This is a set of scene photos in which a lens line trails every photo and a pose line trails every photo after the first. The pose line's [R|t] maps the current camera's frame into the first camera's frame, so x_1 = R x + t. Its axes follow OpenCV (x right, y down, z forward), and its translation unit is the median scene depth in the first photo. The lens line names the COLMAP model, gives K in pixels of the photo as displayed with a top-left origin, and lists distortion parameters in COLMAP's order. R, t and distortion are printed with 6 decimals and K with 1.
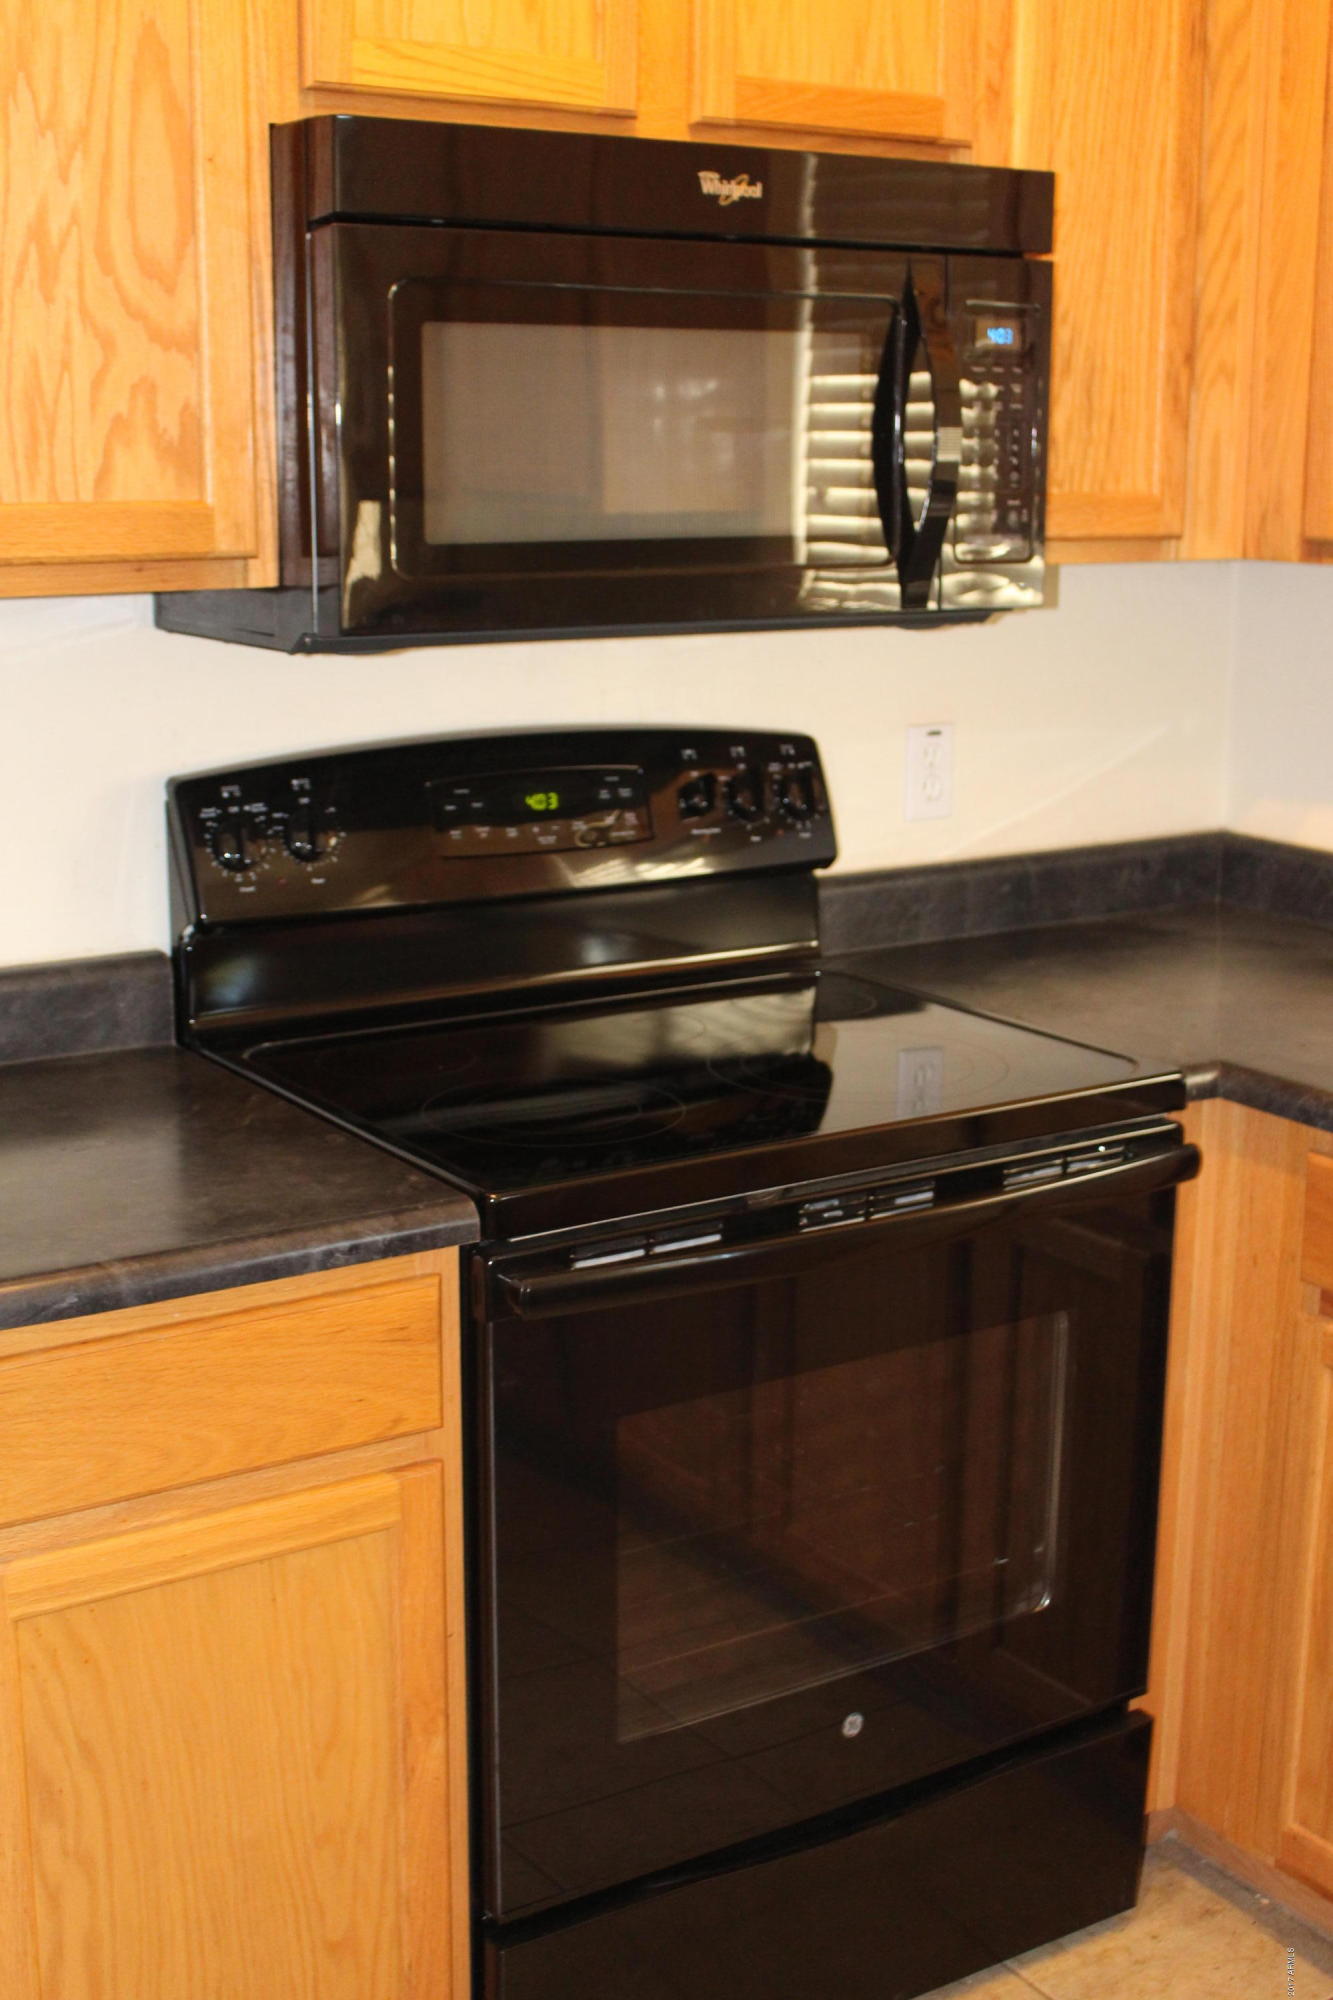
lens RADIAL K [[2510.1, 0, 666.5], [0, 2510.1, 1000.0], [0, 0, 1]] dist [-0.117835, 0.226191]
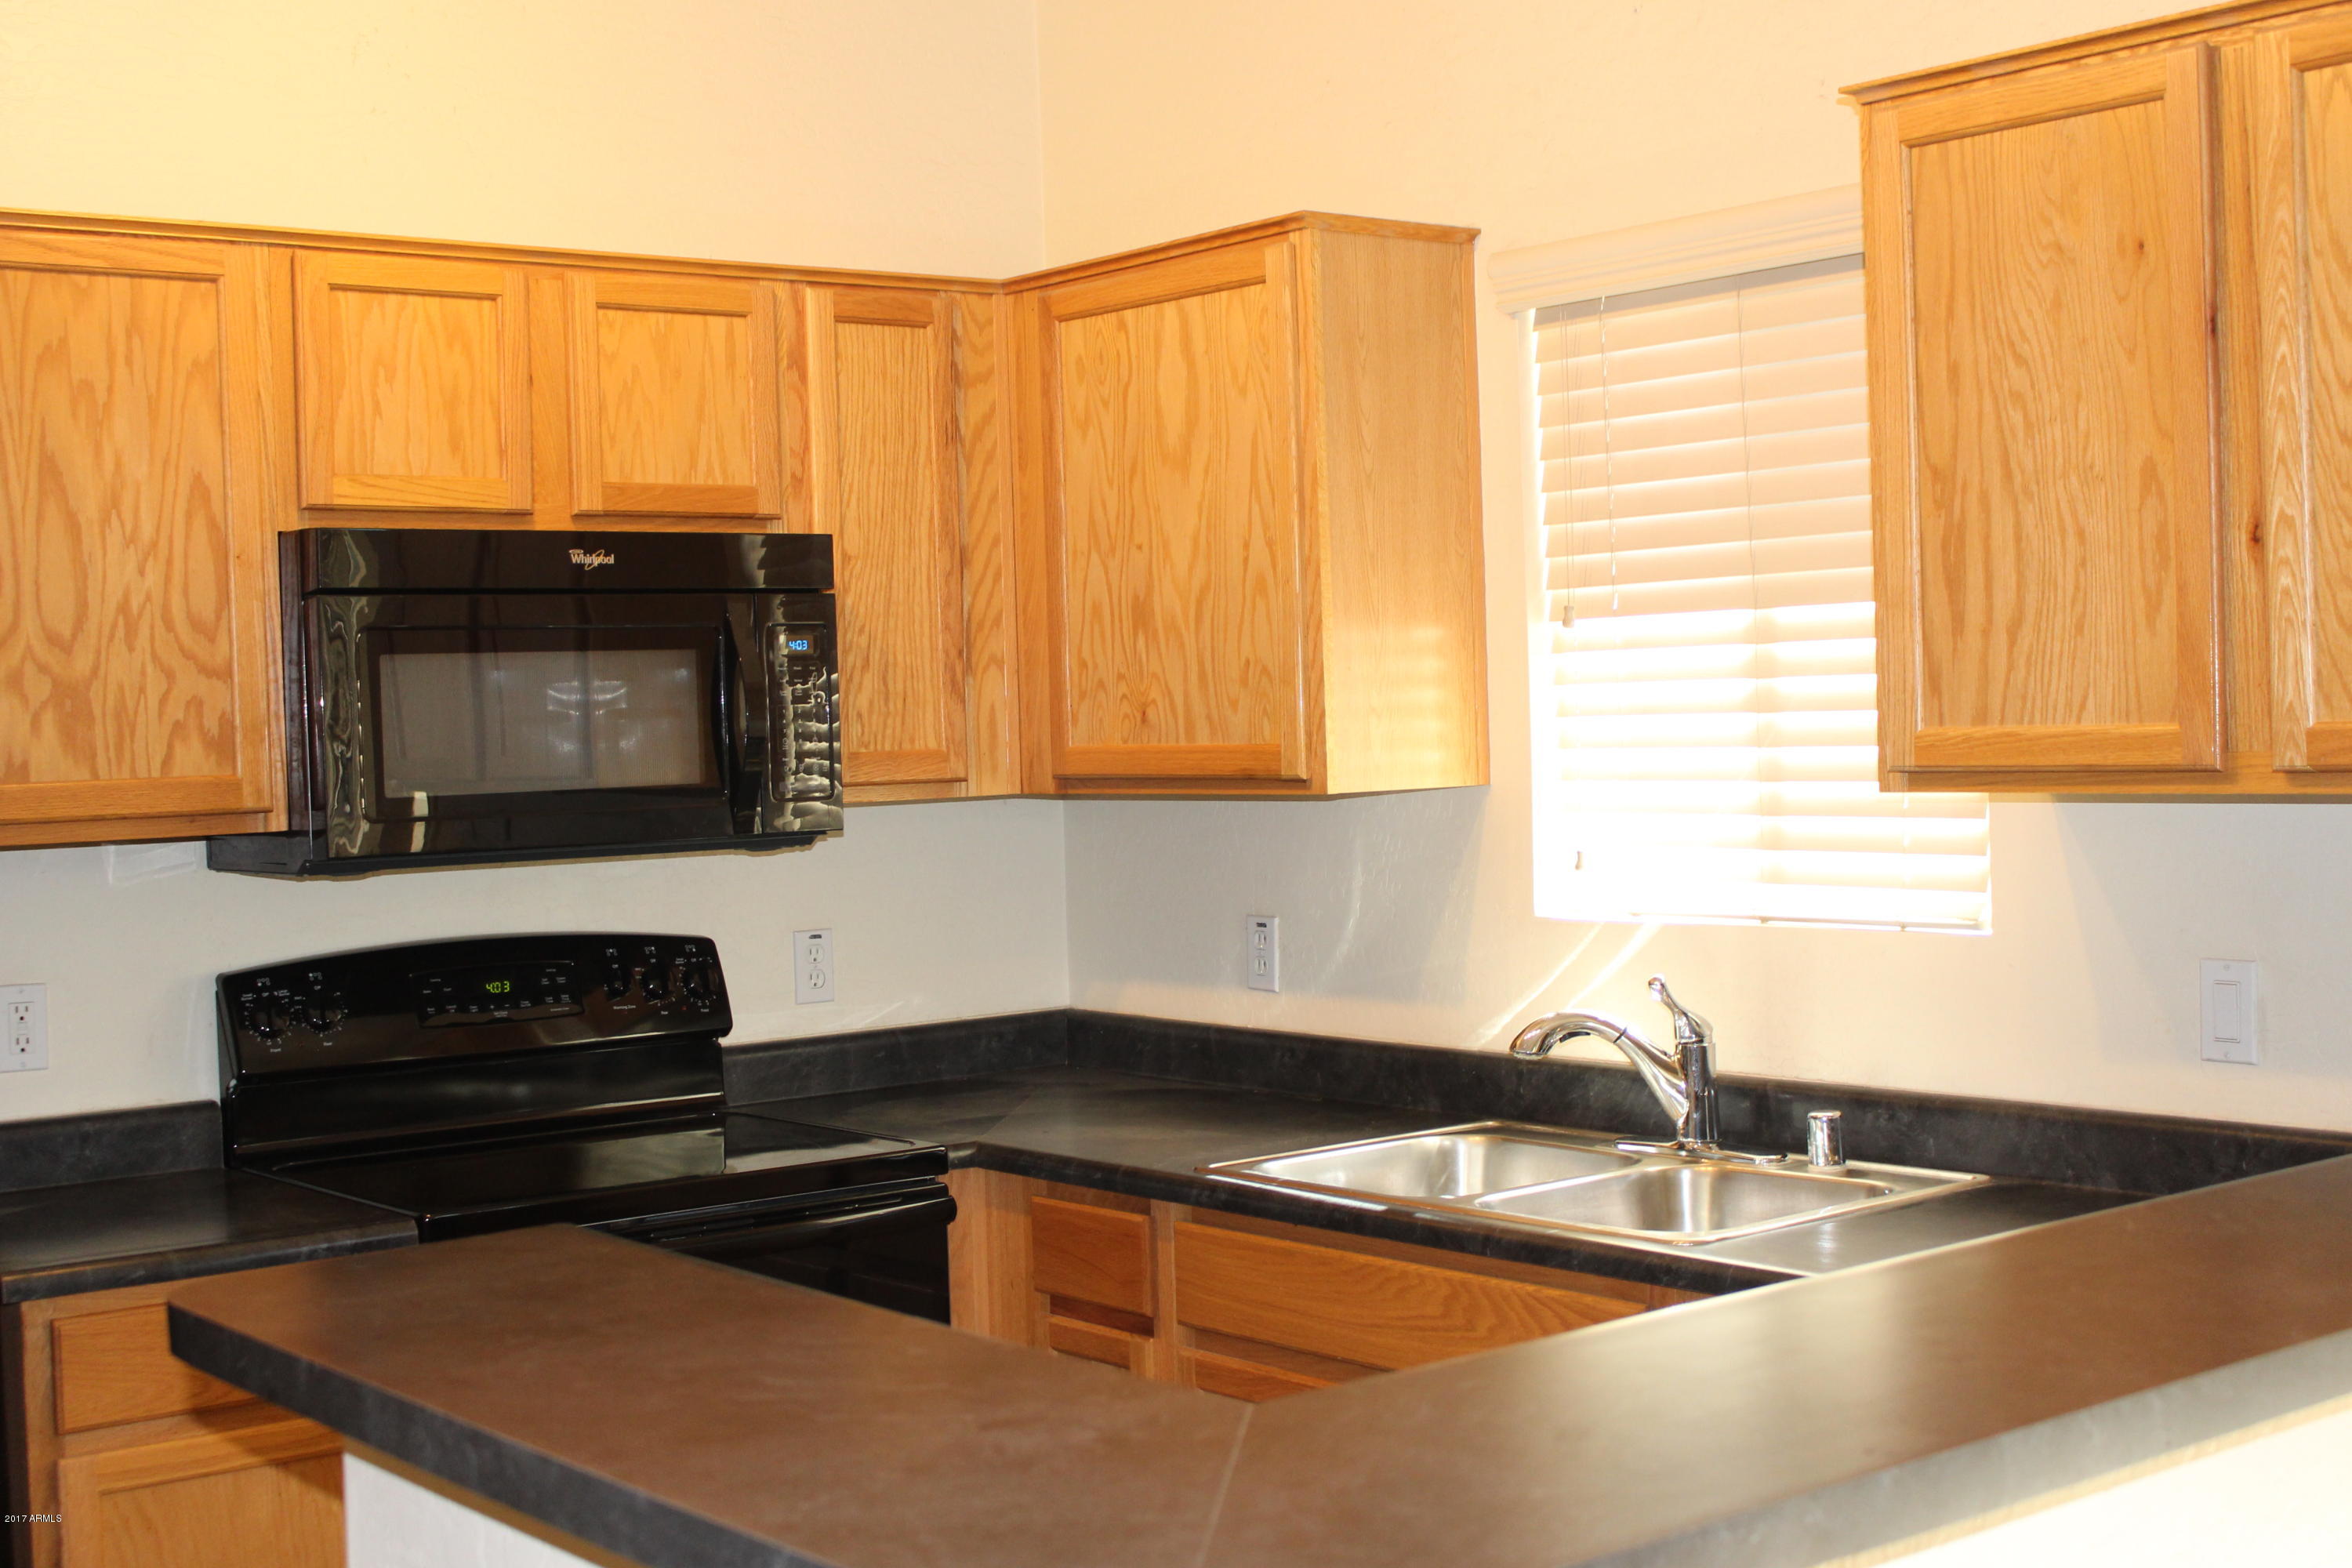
lens RADIAL K [[2951.9, 0, 1176.0], [0, 2951.9, 784.0], [0, 0, 1]] dist [-0.117835, 0.226191]
pose [[0.994019, -0.039712, 0.101734, 0.178418], [0.059351, 0.978407, -0.197985, 0.168815], [-0.091675, 0.202839, 0.974911, -0.693096]]
